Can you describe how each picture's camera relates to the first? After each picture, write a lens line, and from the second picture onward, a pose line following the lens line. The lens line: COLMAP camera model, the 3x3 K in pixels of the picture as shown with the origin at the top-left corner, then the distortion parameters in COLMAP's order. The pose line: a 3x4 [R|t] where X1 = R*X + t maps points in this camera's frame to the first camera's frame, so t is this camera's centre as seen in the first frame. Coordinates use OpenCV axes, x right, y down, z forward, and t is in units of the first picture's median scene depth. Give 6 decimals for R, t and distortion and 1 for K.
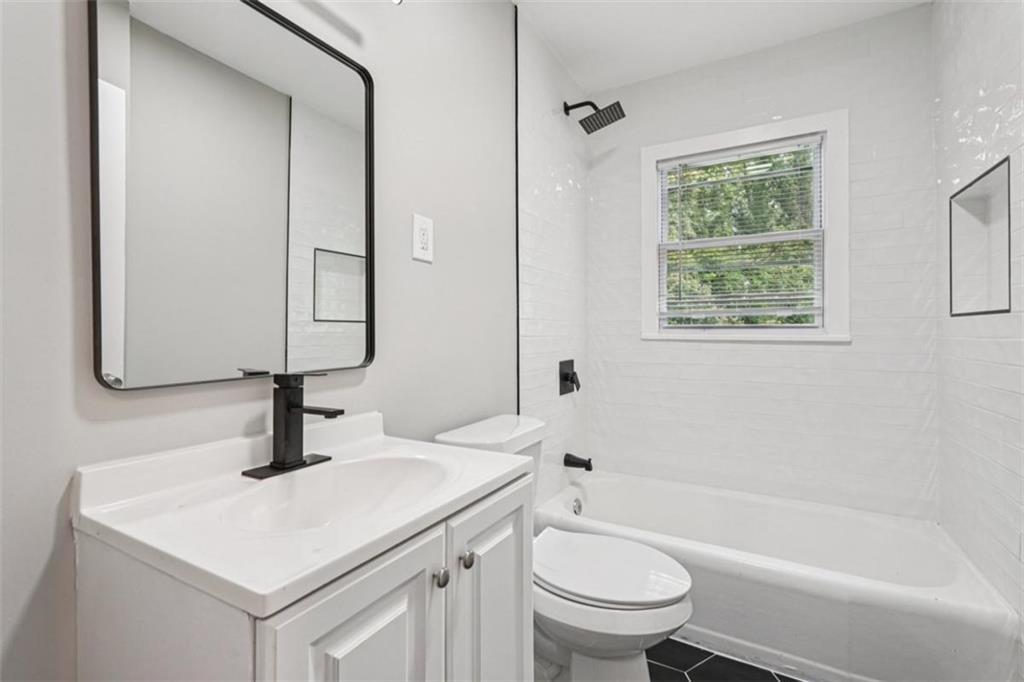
lens RADIAL K [[453.9, 0, 514.5], [0, 453.9, 344.4], [0, 0, 1]] dist [-0.001512, 0.001387]
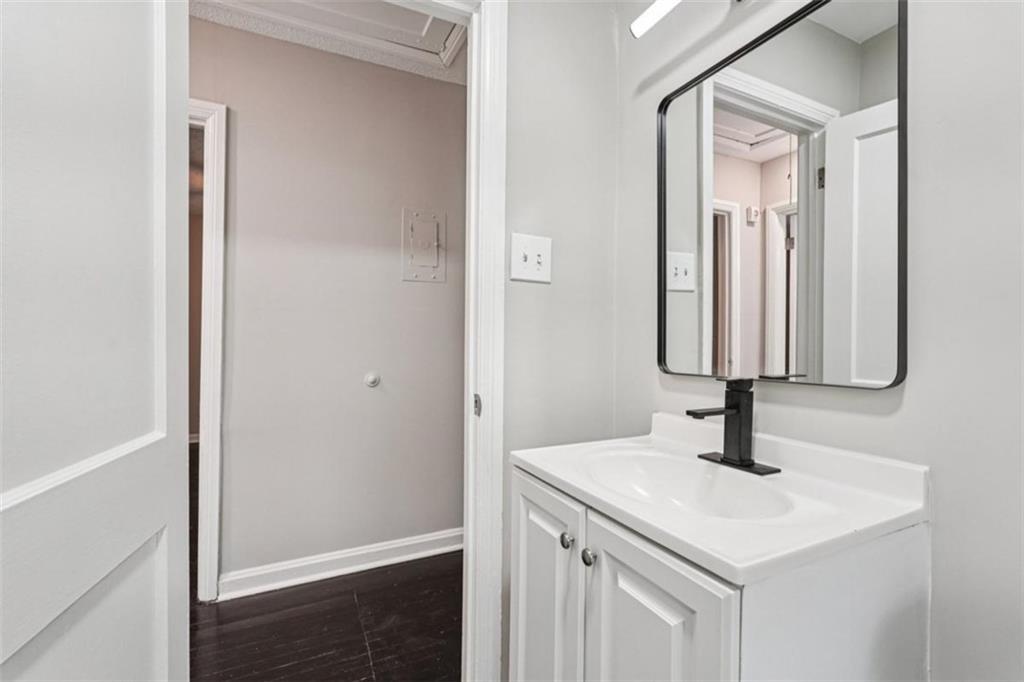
lens RADIAL K [[453.9, 0, 514.5], [0, 453.9, 344.4], [0, 0, 1]] dist [-0.001512, 0.001387]
pose [[-0.554973, 0.012460, -0.831775, 0.578417], [-0.013836, 0.999611, 0.024206, -0.027829], [0.831753, 0.024942, -0.554585, 0.959518]]
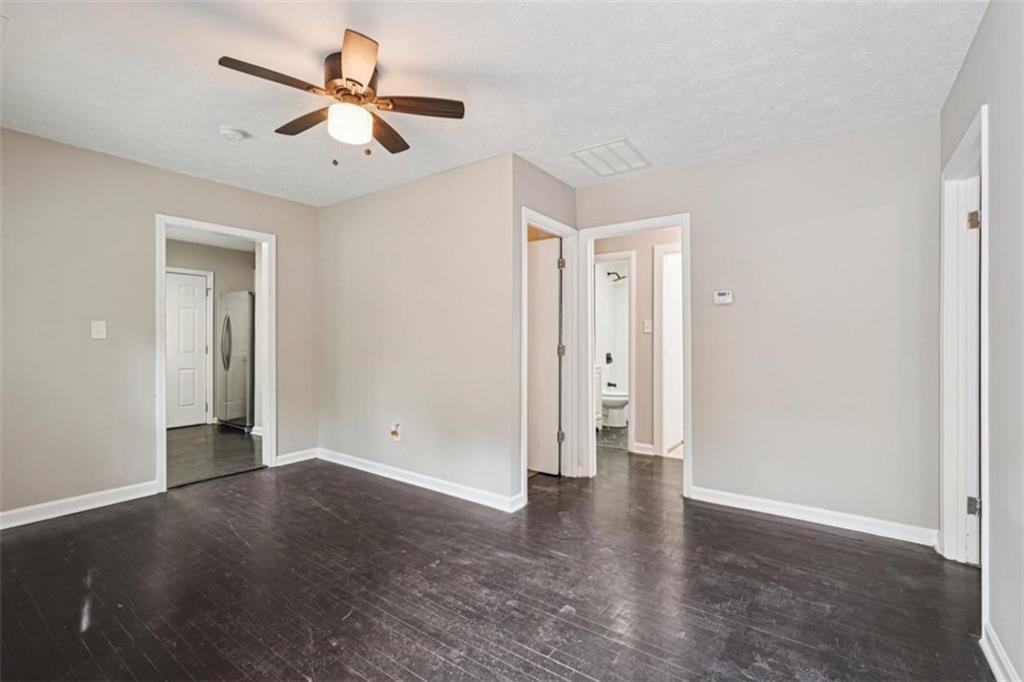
lens RADIAL K [[453.9, 0, 514.5], [0, 453.9, 344.4], [0, 0, 1]] dist [-0.001512, 0.001387]
pose [[0.995260, 0.002704, -0.097214, -0.468725], [-0.004318, 0.999856, -0.016395, 0.060834], [0.097156, 0.016737, 0.995128, -4.531488]]
